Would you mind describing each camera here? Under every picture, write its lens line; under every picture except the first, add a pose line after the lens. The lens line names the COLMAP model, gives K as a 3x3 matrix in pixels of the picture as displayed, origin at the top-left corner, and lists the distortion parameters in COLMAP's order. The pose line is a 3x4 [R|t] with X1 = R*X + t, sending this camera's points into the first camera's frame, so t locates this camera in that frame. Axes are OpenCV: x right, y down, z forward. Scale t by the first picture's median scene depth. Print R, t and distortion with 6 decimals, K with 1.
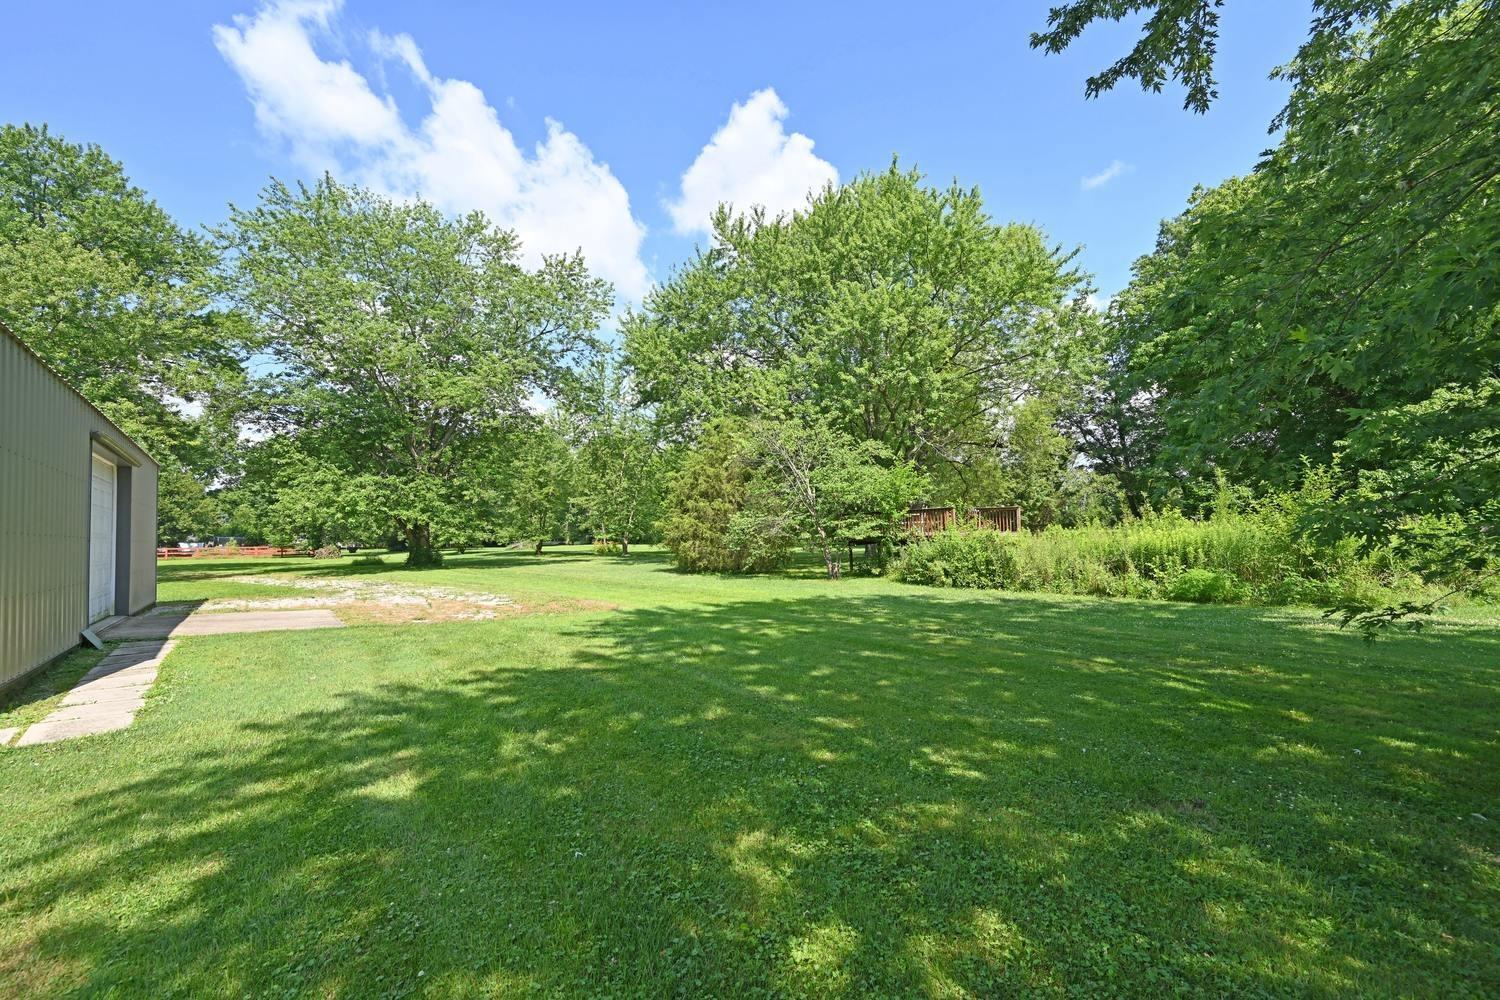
lens RADIAL K [[589.1, 0, 756.9], [0, 589.1, 504.5], [0, 0, 1]] dist [-0.001613, -0.000396]
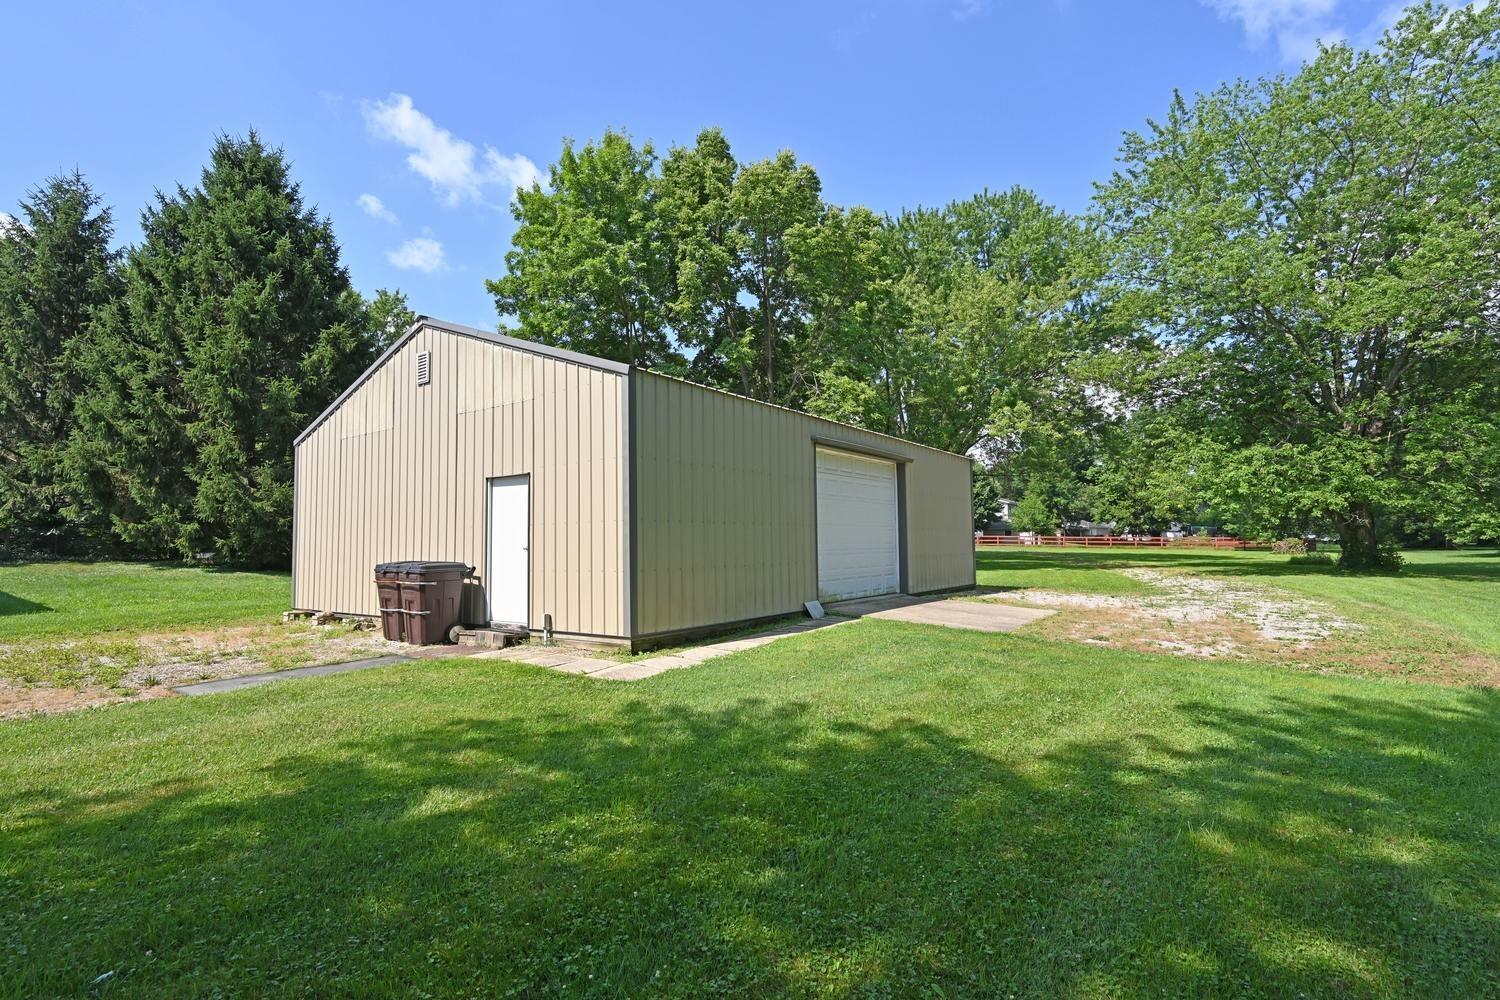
lens RADIAL K [[699.8, 0, 750.0], [0, 699.8, 500.0], [0, 0, 1]] dist [0.003490, 0.000301]
pose [[0.244632, -0.031666, -0.969099, 0.066286], [0.048084, 0.998633, -0.020493, 0.006986], [0.968423, -0.041584, 0.245821, 0.142825]]
